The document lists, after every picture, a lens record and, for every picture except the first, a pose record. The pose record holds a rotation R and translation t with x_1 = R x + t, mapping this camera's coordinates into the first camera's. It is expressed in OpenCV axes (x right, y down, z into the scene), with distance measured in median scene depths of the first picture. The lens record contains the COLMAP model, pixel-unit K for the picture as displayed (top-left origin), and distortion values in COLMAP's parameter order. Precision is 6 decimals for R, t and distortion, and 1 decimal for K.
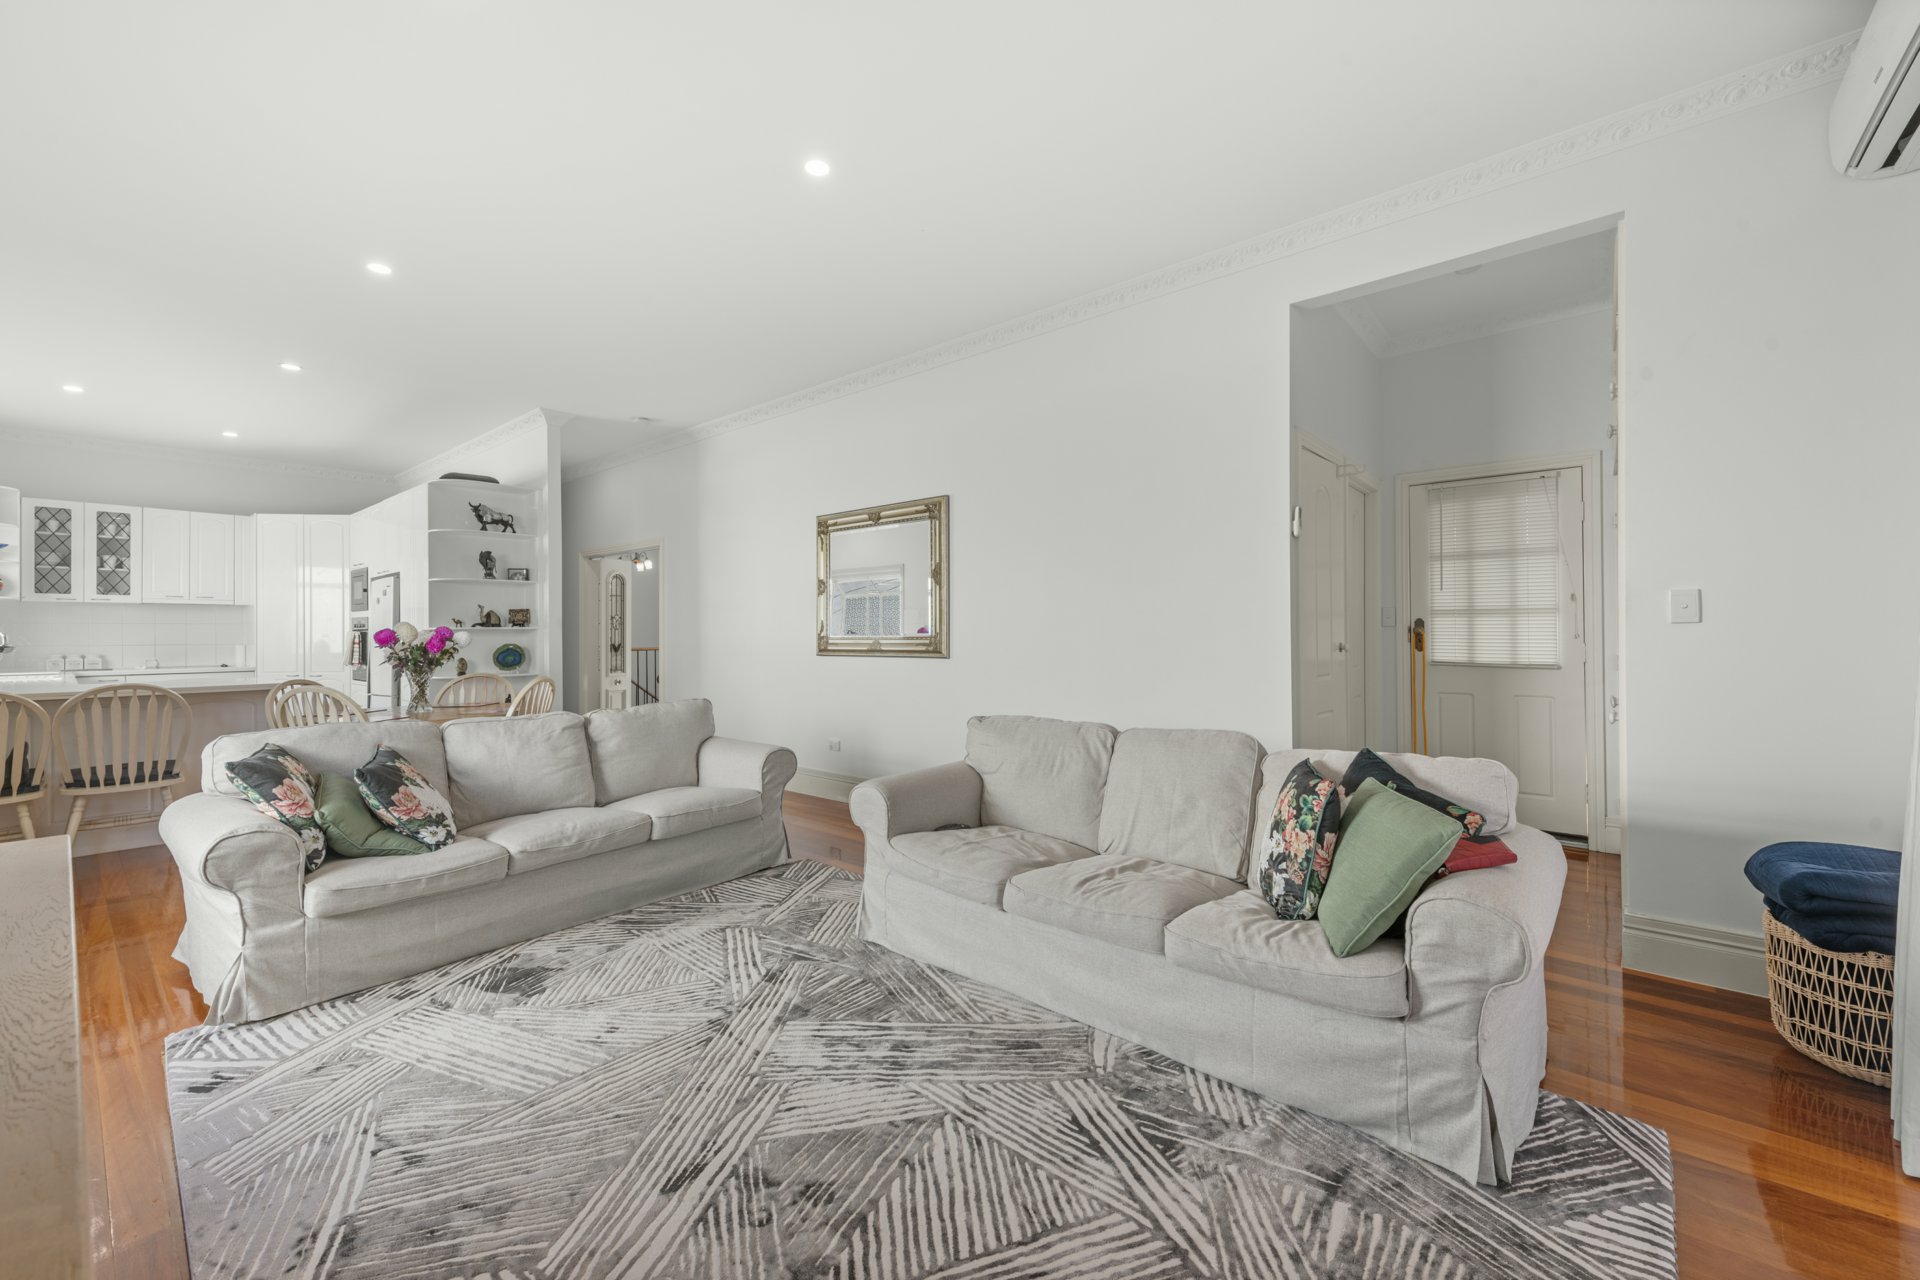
lens RADIAL K [[752.9, 0, 957.2], [0, 752.9, 634.3], [0, 0, 1]] dist [0.000088, 0.000002]
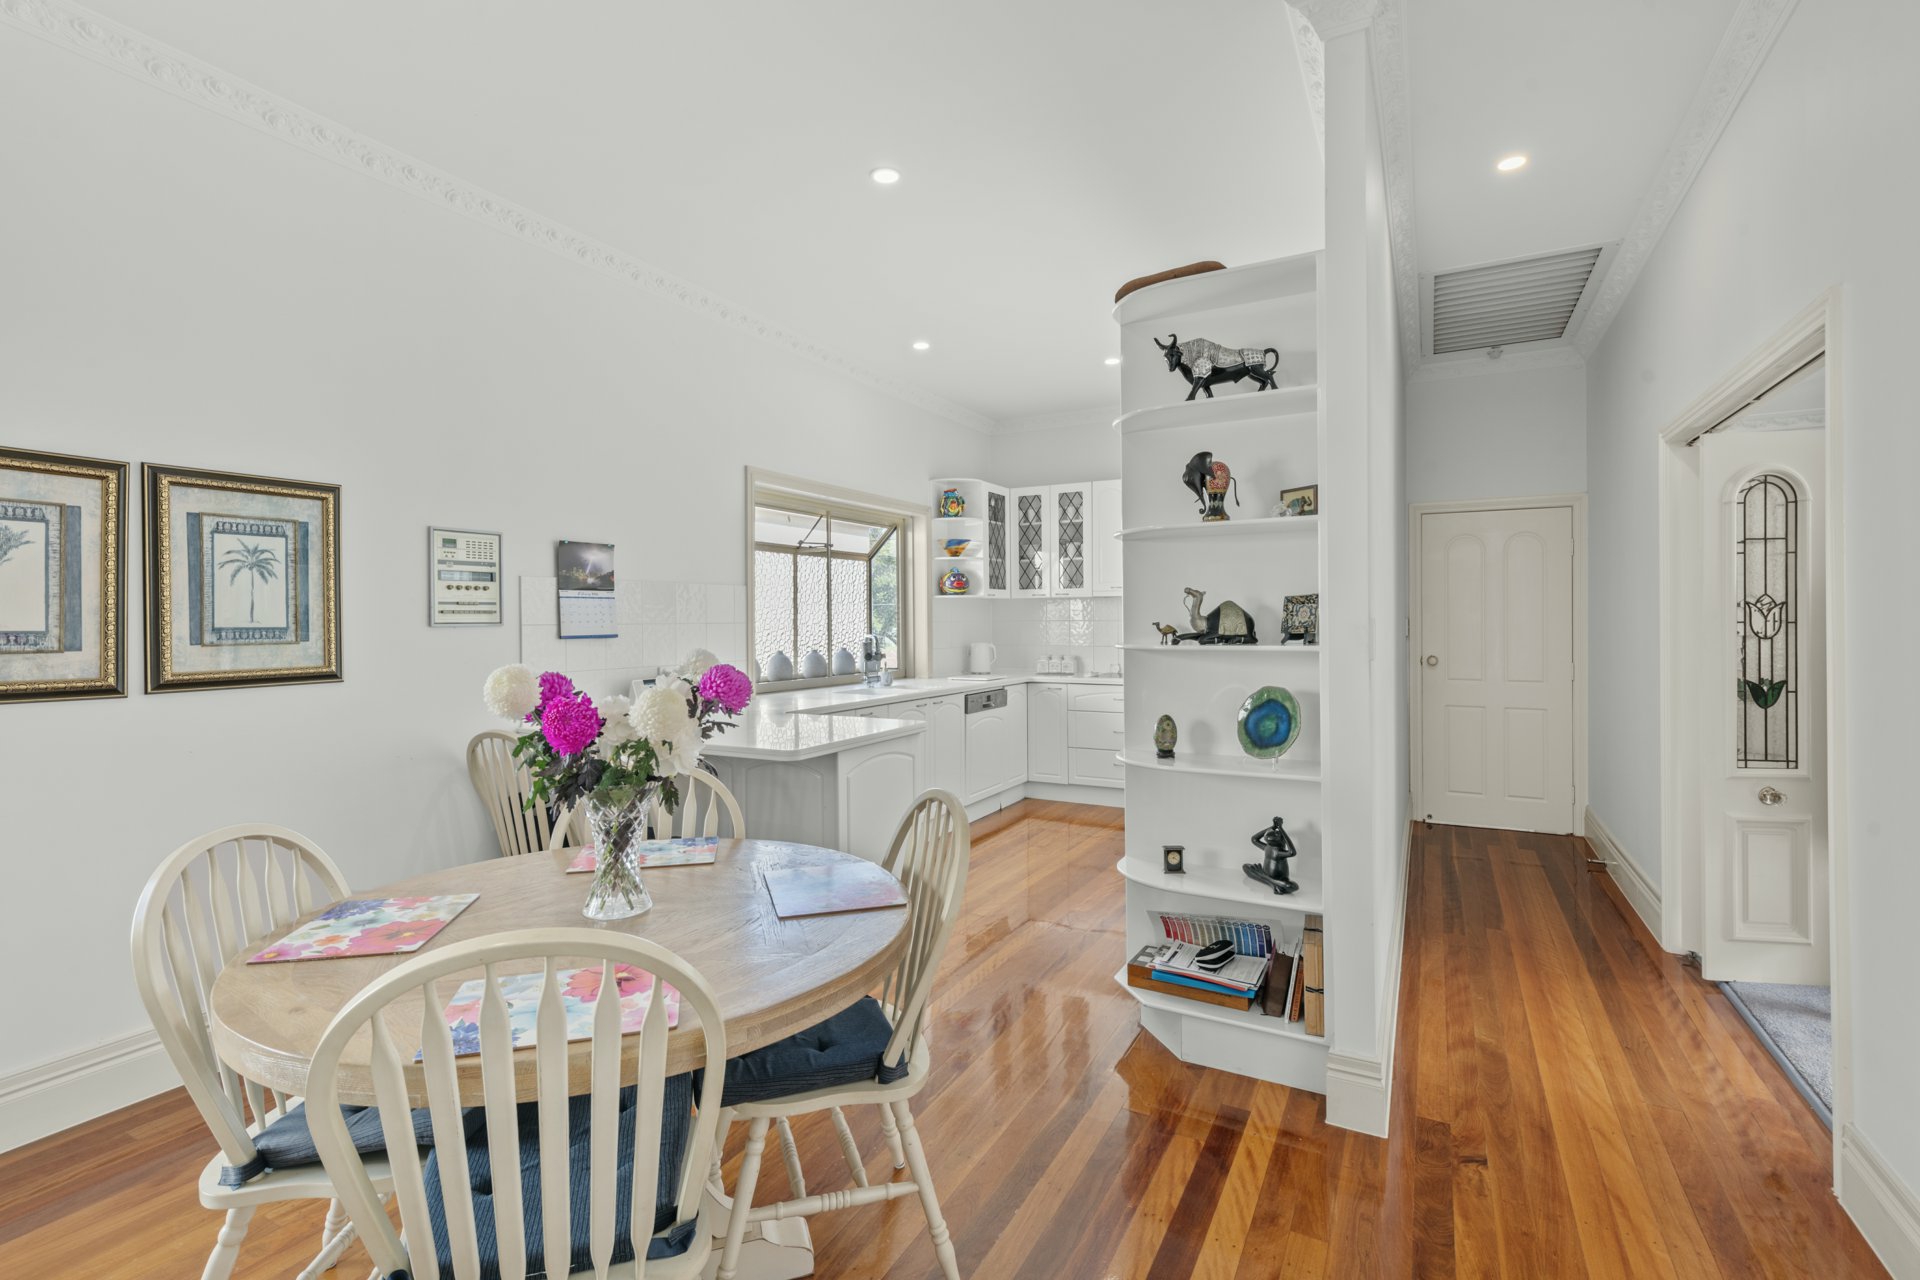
lens RADIAL K [[884.9, 0, 957.1], [0, 884.9, 628.2], [0, 0, 1]] dist [0.000454, 0.000017]
pose [[0.222400, 0.012246, -0.974879, -0.193900], [0.001477, 0.999916, 0.012897, -0.023917], [0.974954, -0.004308, 0.222363, 0.750751]]
